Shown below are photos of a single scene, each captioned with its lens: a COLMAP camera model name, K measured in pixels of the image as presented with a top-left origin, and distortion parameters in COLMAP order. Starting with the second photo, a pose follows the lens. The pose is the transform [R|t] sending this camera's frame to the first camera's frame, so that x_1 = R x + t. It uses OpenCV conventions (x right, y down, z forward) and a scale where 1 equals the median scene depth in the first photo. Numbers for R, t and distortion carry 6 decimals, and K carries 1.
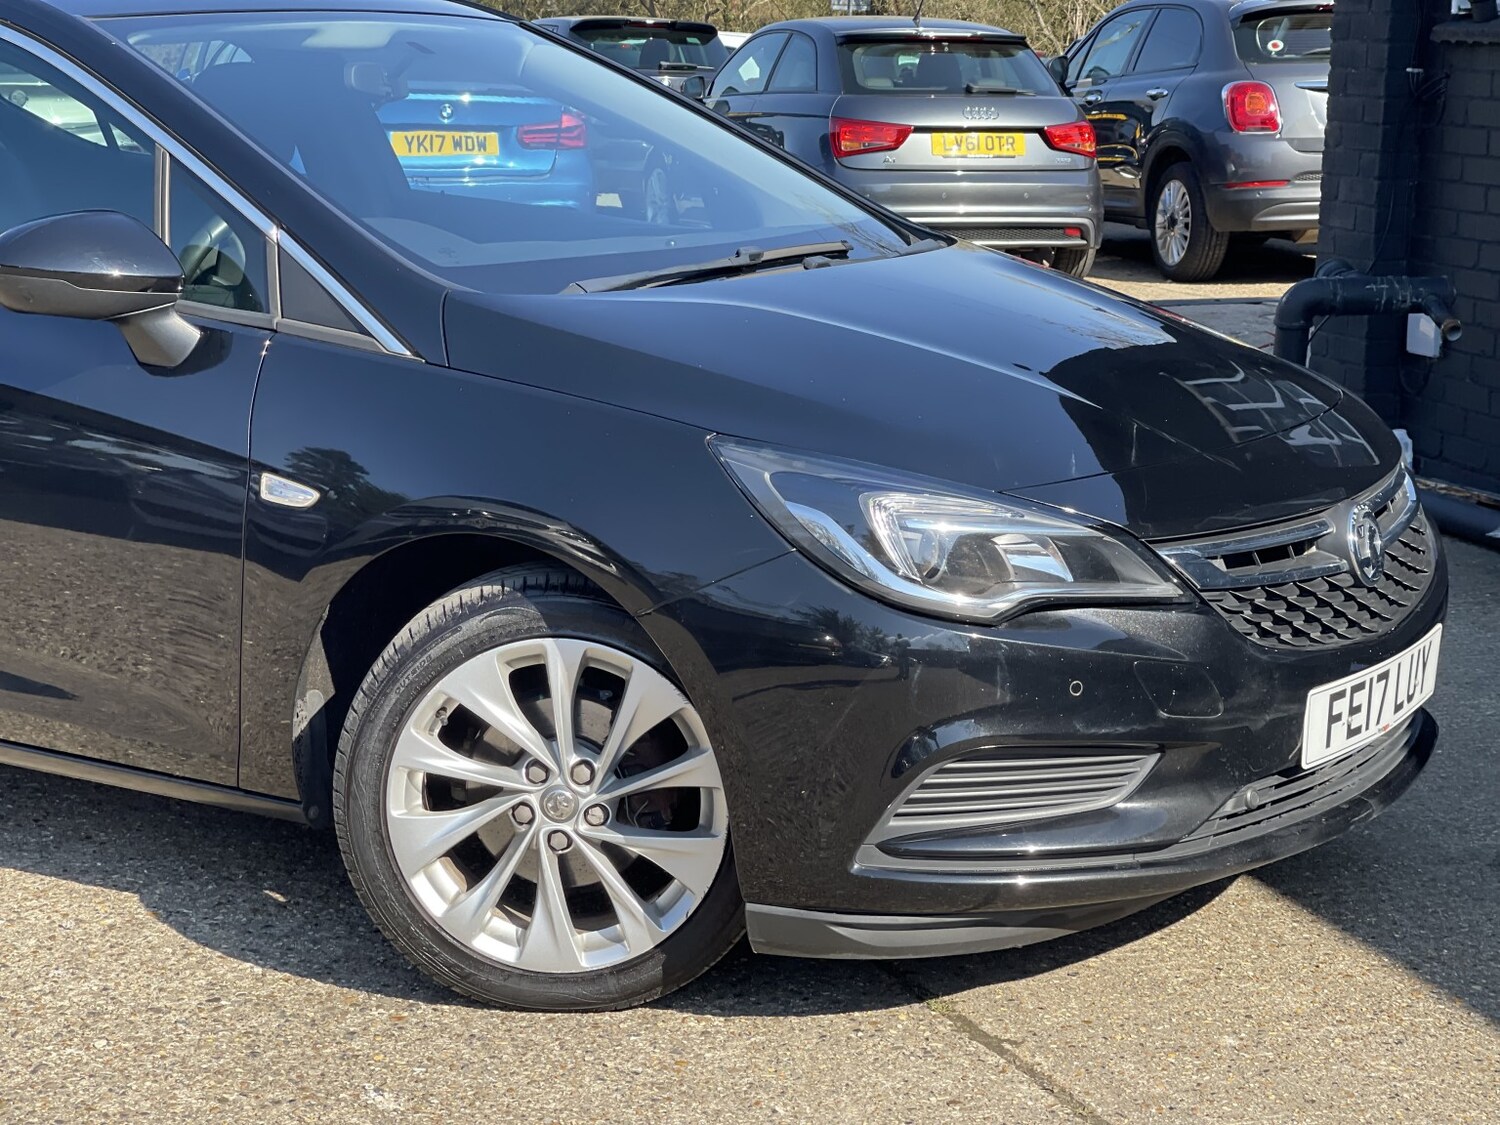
lens RADIAL K [[2786.6, 0, 751.8], [0, 2786.6, 583.1], [0, 0, 1]] dist [0.194385, -0.033459]
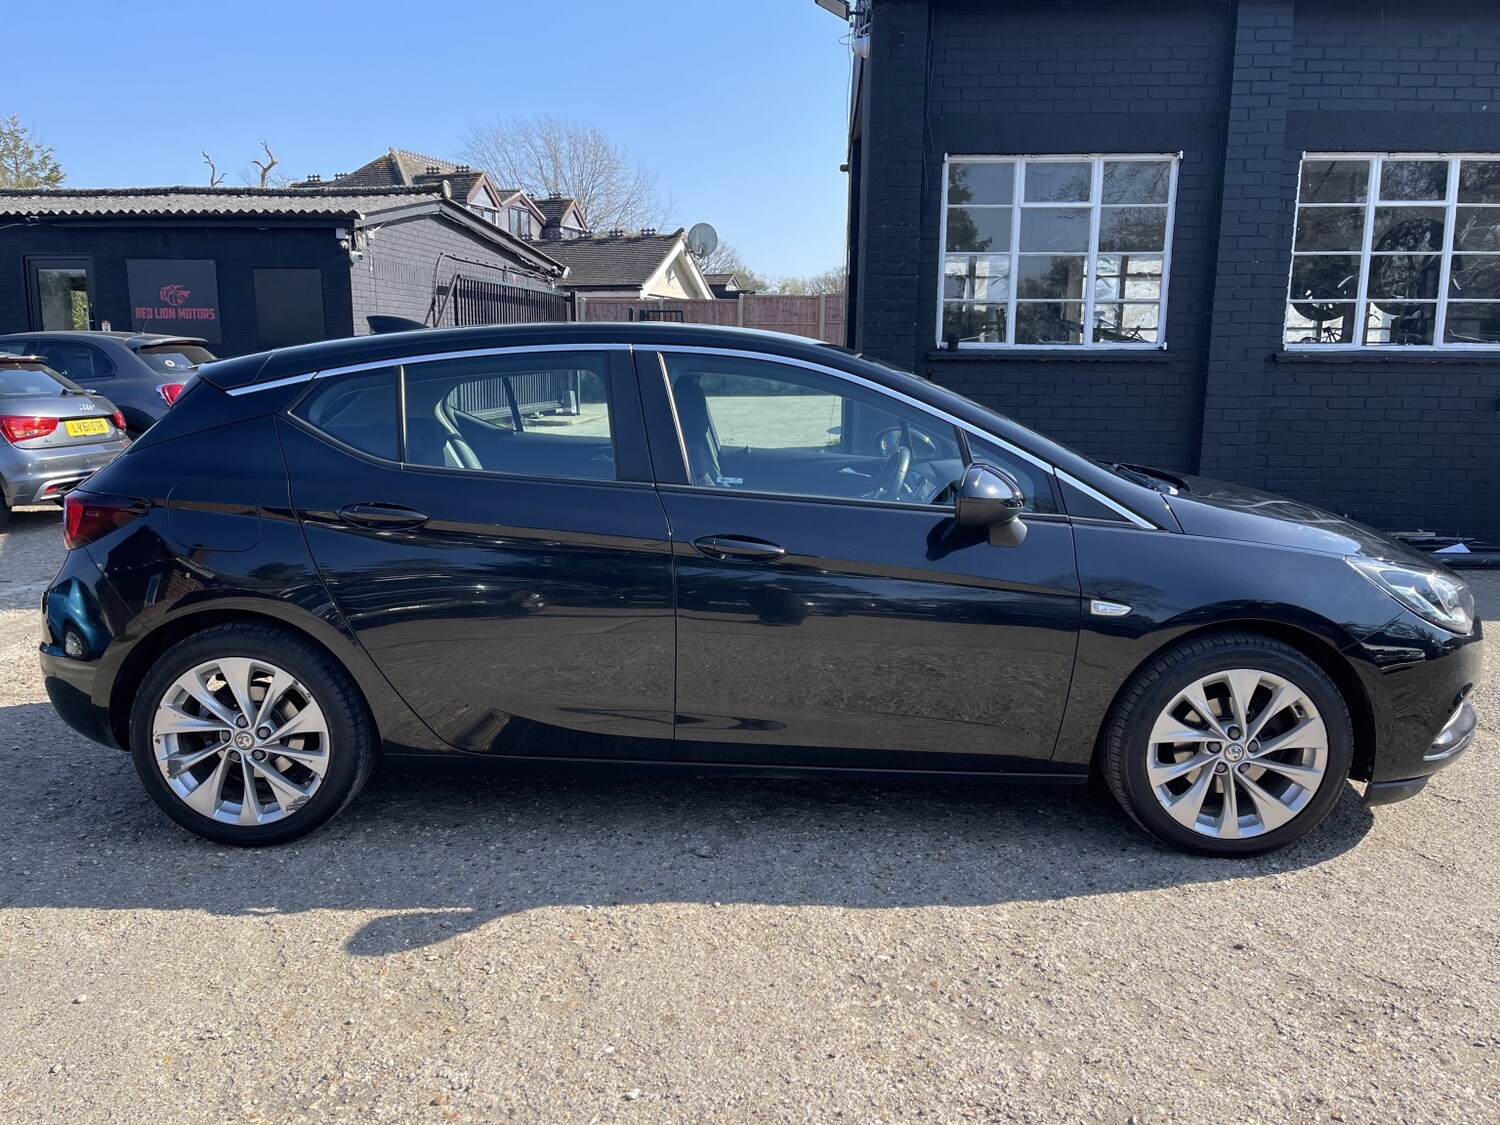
lens RADIAL K [[1132.5, 0, 746.4], [0, 1132.5, 584.4], [0, 0, 1]] dist [0.066482, -0.092586]
pose [[0.854898, -0.101315, 0.508806, -0.764874], [0.103578, 0.994333, 0.023962, -0.093160], [-0.508351, 0.032216, 0.860547, 0.485626]]
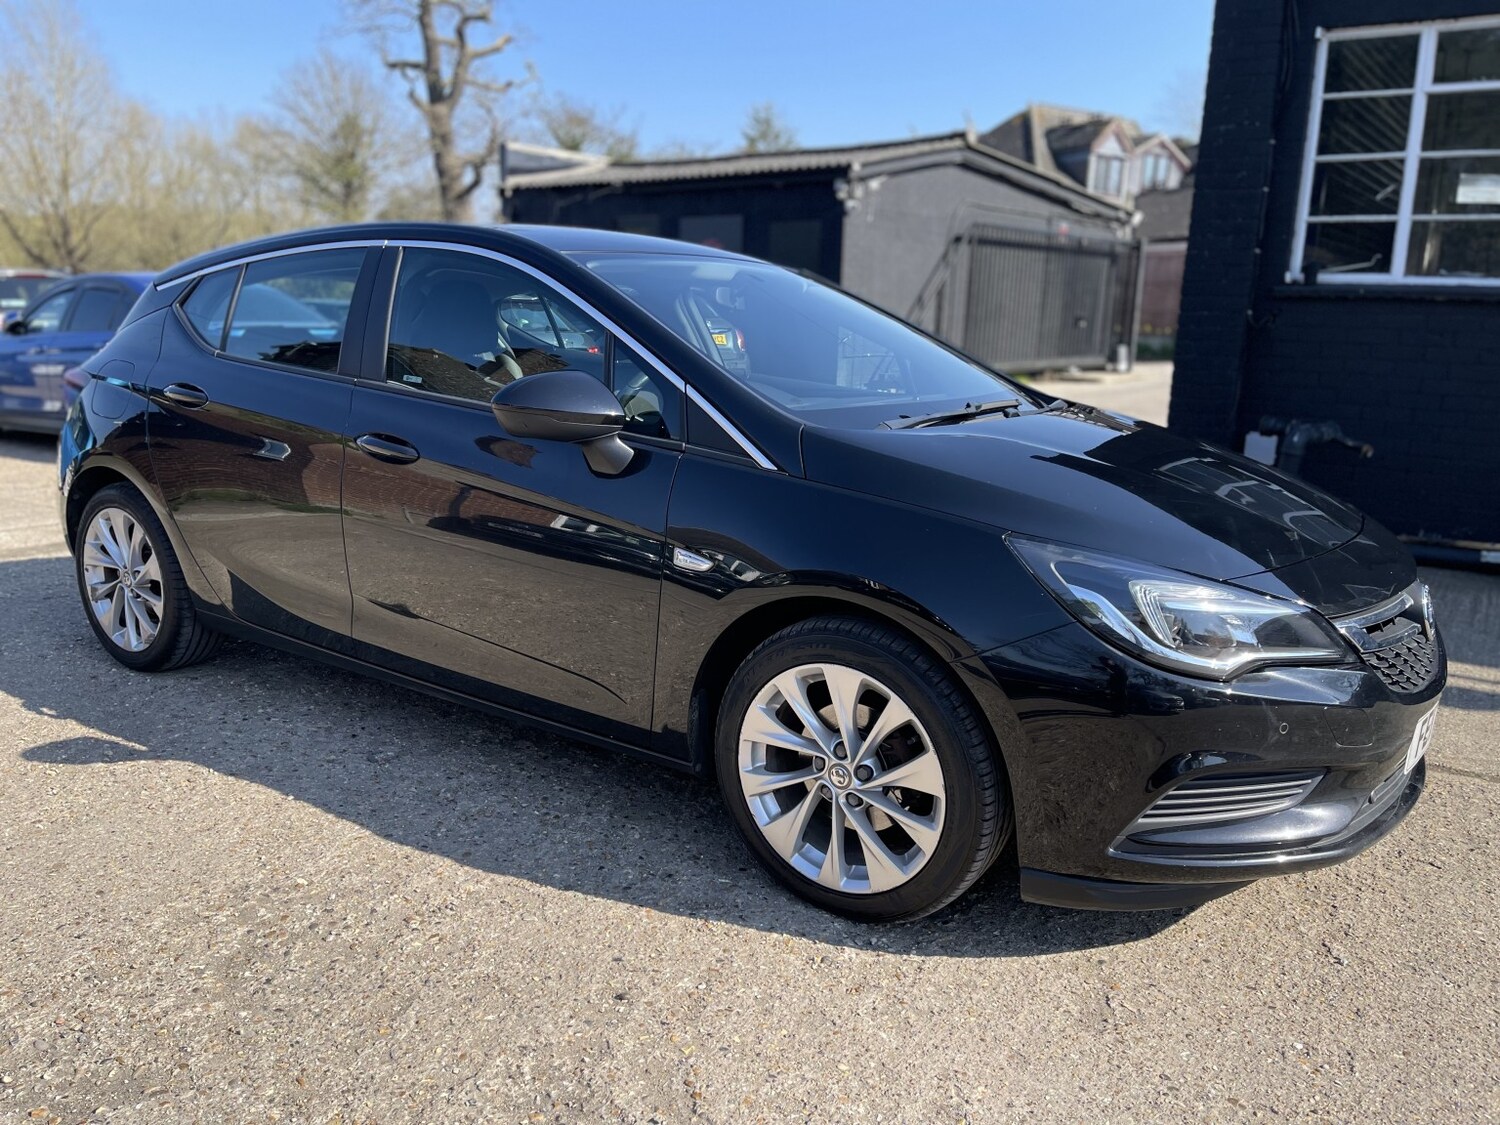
lens RADIAL K [[1132.5, 0, 746.4], [0, 1132.5, 584.4], [0, 0, 1]] dist [0.066482, -0.092586]
pose [[0.999144, 0.024036, -0.033671, -0.119335], [-0.022990, 0.999251, 0.031125, -0.040415], [0.034394, -0.030324, 0.998948, 0.411426]]
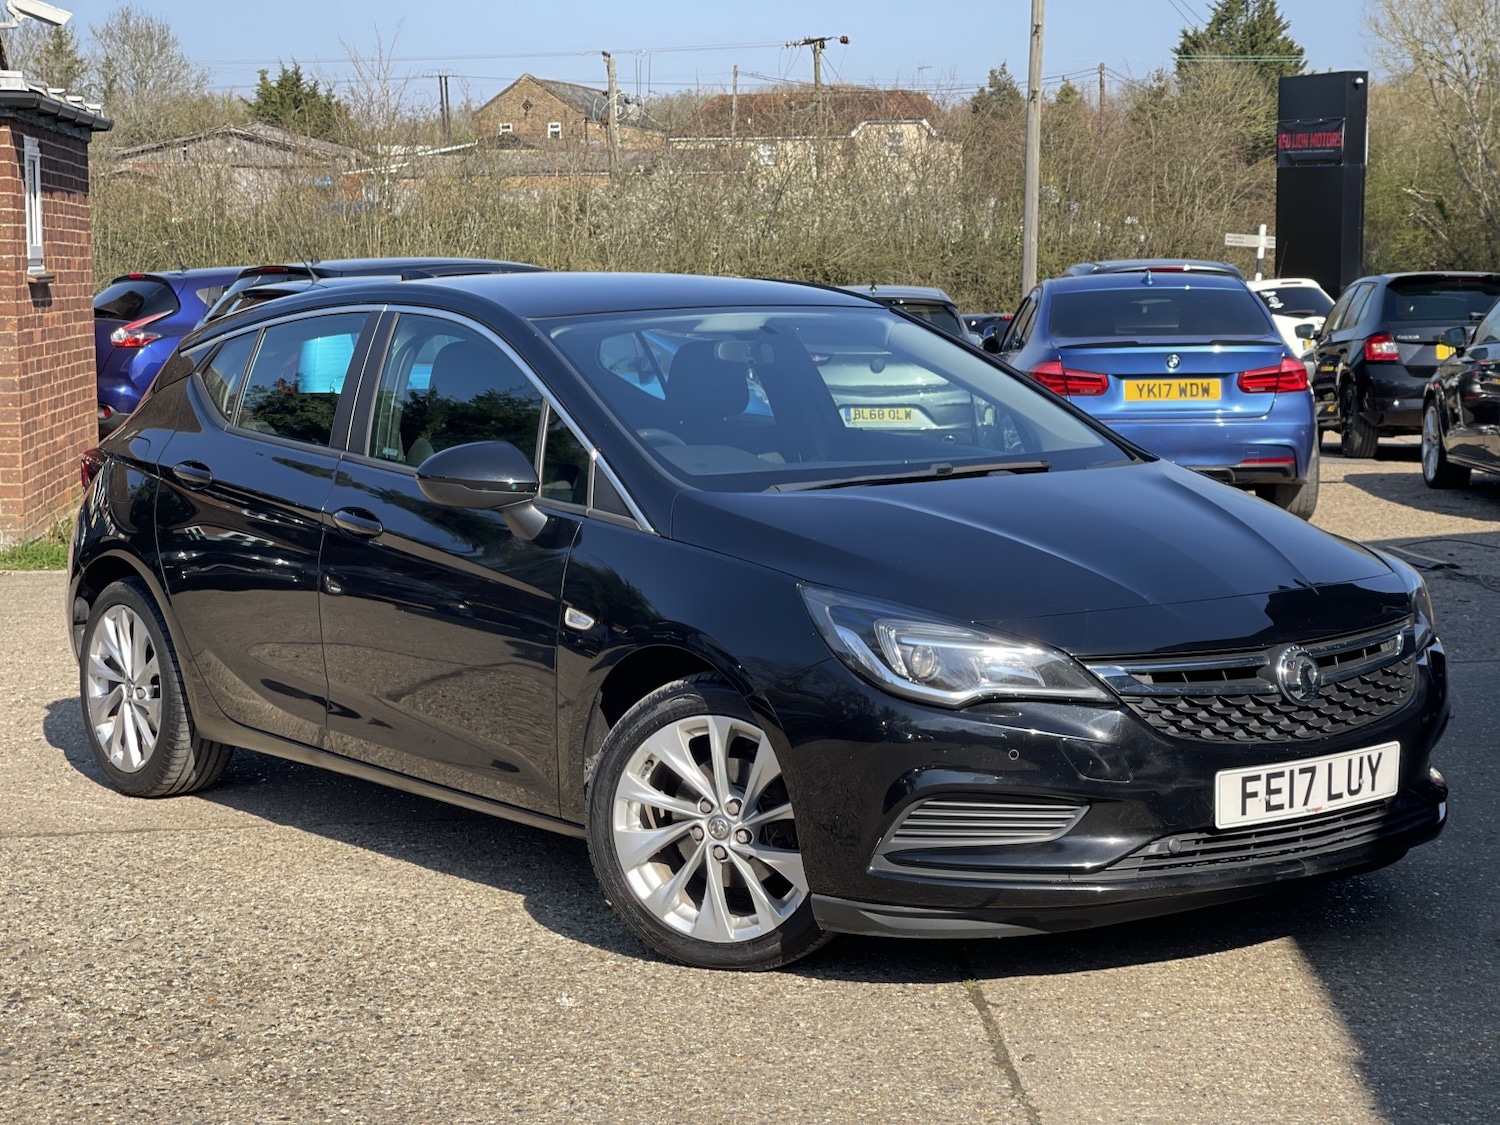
lens RADIAL K [[2799.9, 0, 757.6], [0, 2799.9, 559.3], [0, 0, 1]] dist [0.223311, -0.194536]
pose [[0.937055, 0.011191, -0.349003, 0.473637], [-0.044297, 0.995221, -0.087021, 0.065378], [0.346361, 0.097003, 0.933072, -0.415482]]
